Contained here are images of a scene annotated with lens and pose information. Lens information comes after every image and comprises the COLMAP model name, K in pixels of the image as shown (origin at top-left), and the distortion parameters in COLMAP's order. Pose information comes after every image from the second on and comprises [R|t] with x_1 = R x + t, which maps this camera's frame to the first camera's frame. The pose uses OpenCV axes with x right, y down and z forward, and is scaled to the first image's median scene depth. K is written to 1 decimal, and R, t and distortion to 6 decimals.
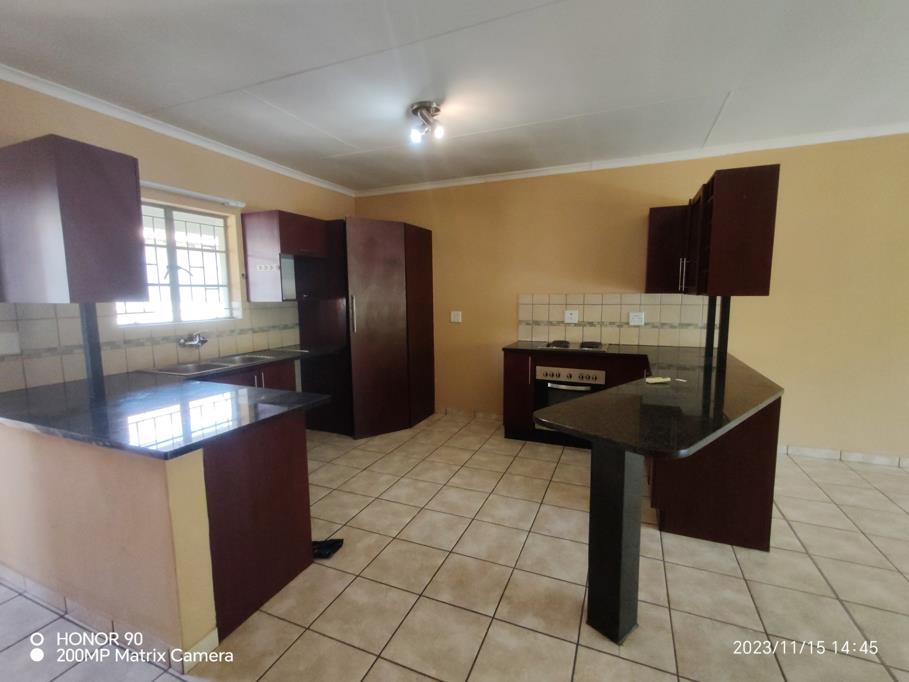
lens RADIAL K [[415.6, 0, 454.5], [0, 415.6, 341.0], [0, 0, 1]] dist [-0.000591, 0.005411]
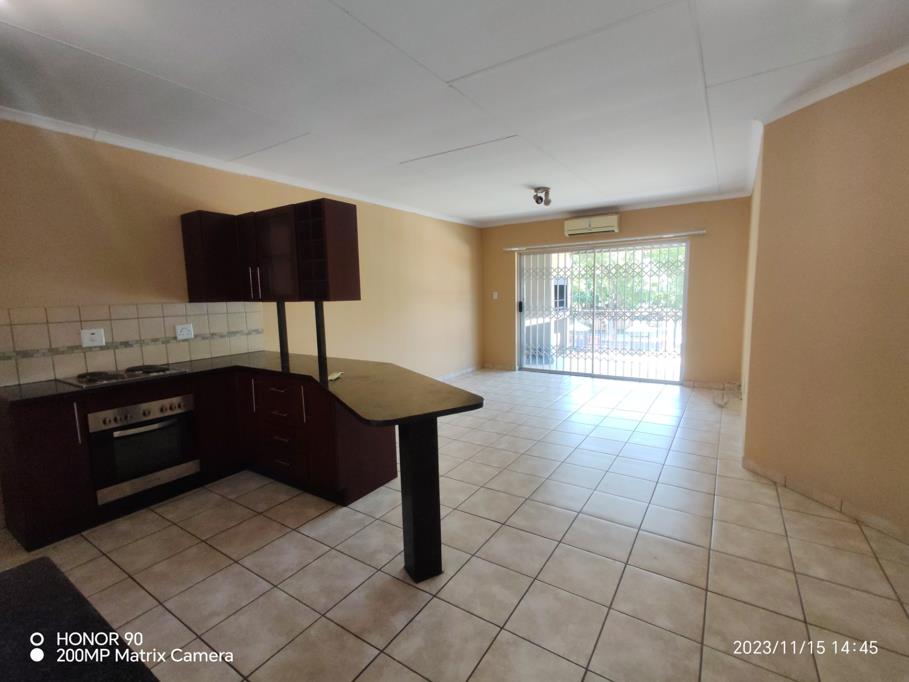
lens RADIAL K [[415.6, 0, 454.5], [0, 415.6, 341.0], [0, 0, 1]] dist [-0.000591, 0.005411]
pose [[0.182390, -0.110465, 0.977001, -0.345169], [0.136434, 0.986899, 0.086115, -0.033632], [-0.973714, 0.117589, 0.195072, 0.286955]]
